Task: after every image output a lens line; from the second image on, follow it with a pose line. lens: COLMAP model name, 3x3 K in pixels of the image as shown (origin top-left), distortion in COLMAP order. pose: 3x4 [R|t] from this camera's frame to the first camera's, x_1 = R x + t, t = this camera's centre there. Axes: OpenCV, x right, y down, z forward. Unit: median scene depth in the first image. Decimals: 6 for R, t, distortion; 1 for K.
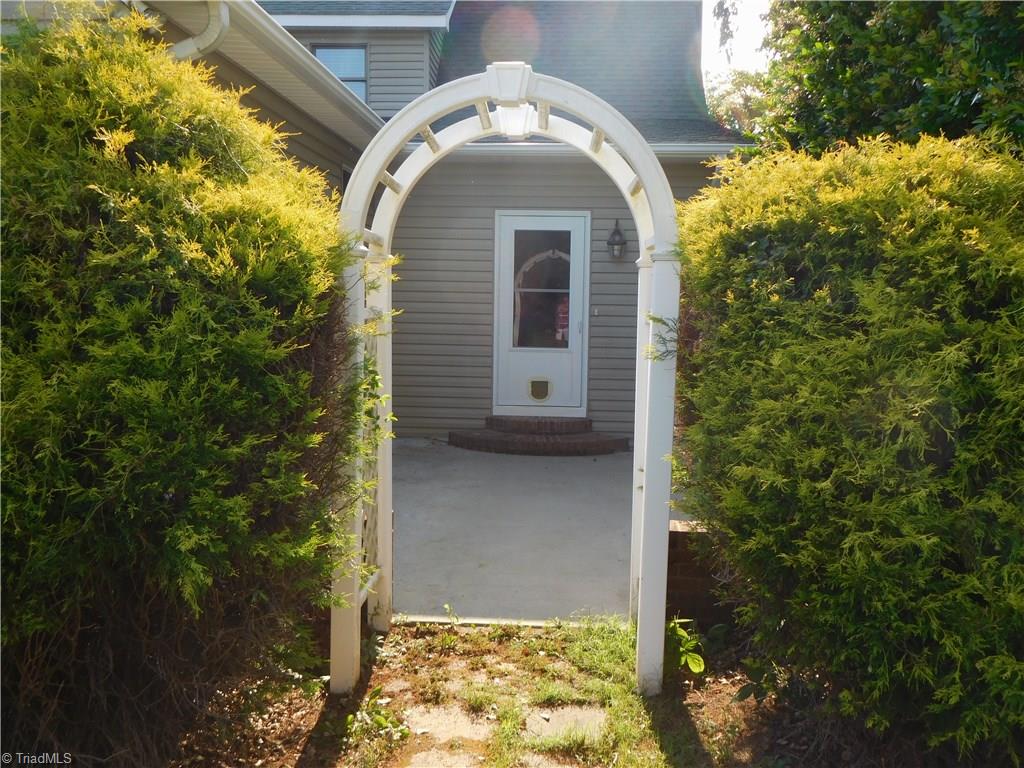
lens RADIAL K [[965.0, 0, 512.0], [0, 965.0, 384.0], [0, 0, 1]] dist [-0.003716, -0.002680]
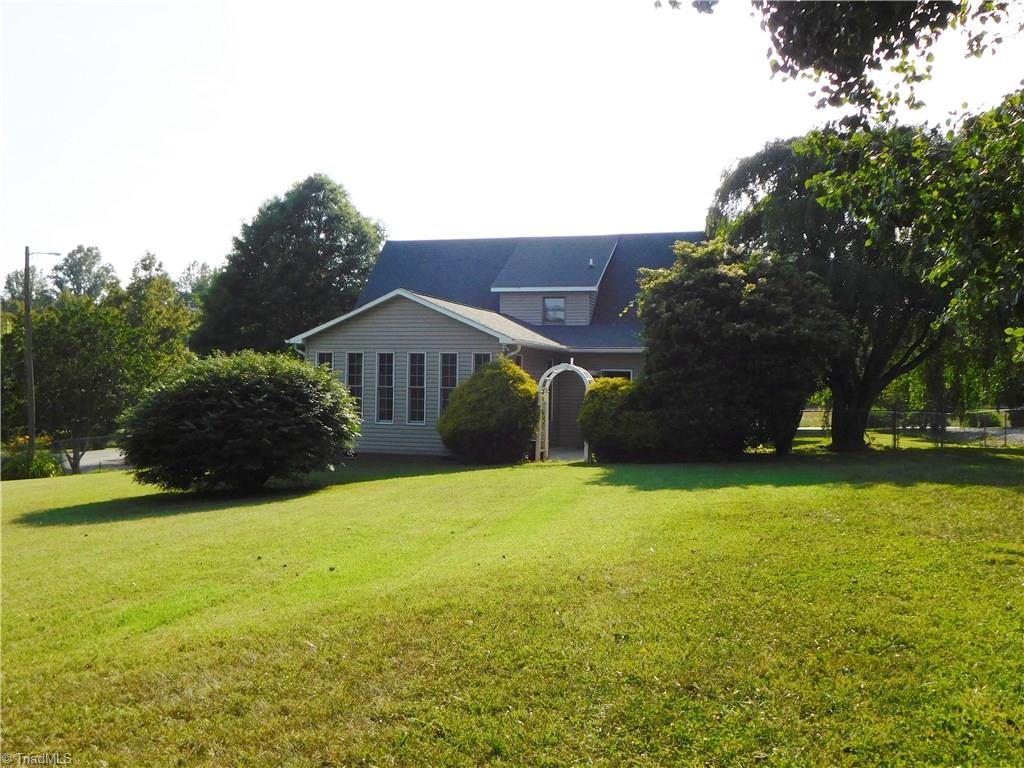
lens RADIAL K [[965.0, 0, 512.0], [0, 965.0, 384.0], [0, 0, 1]] dist [-0.003716, -0.002680]
pose [[0.968535, -0.000552, -0.248878, 1.498215], [-0.026860, 0.993925, -0.106736, 0.595678], [0.247425, 0.110062, 0.962636, -6.259801]]
